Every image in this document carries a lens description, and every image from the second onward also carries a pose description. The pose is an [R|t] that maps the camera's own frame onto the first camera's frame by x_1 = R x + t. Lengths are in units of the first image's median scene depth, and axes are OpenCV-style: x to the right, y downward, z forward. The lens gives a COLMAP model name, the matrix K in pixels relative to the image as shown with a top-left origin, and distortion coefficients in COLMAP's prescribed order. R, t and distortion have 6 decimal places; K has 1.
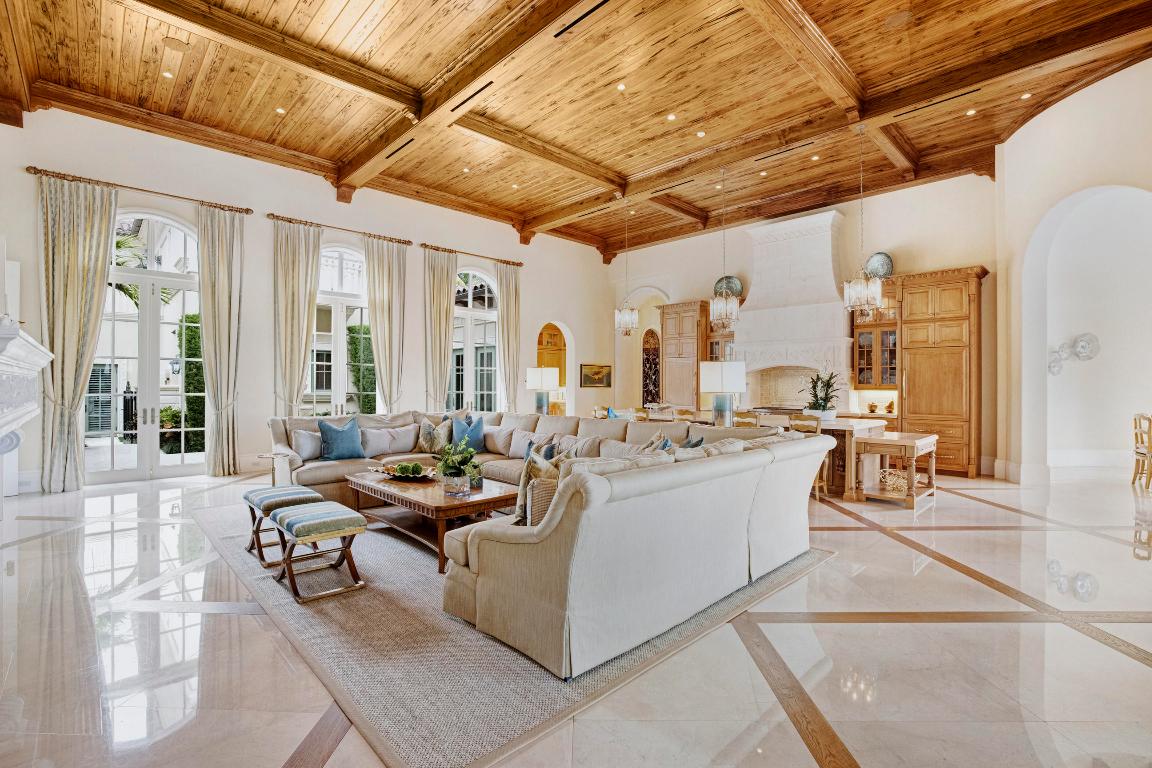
lens RADIAL K [[501.1, 0, 584.9], [0, 501.1, 383.0], [0, 0, 1]] dist [-0.013524, 0.001394]
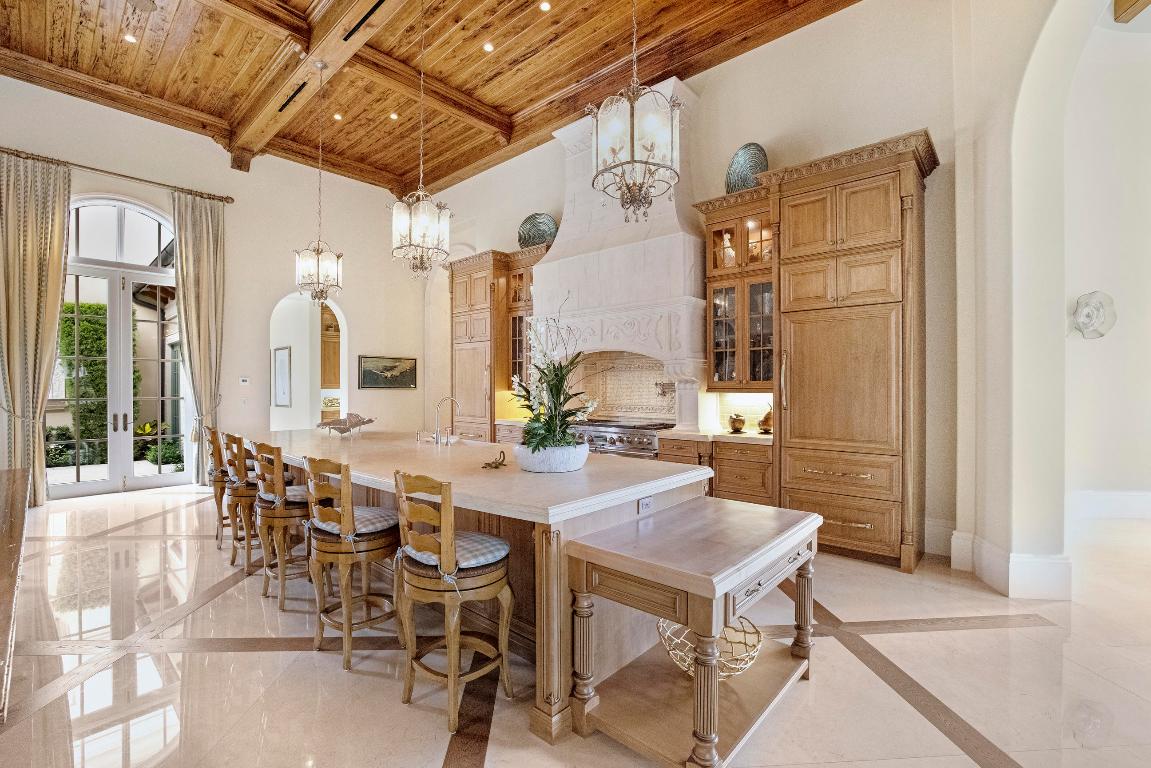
lens RADIAL K [[500.7, 0, 566.3], [0, 500.7, 385.1], [0, 0, 1]] dist [-0.013524, 0.001394]
pose [[0.998417, -0.009317, 0.055465, 0.356449], [0.008934, 0.999935, 0.007134, 0.000695], [-0.055528, -0.006628, 0.998435, 0.454687]]
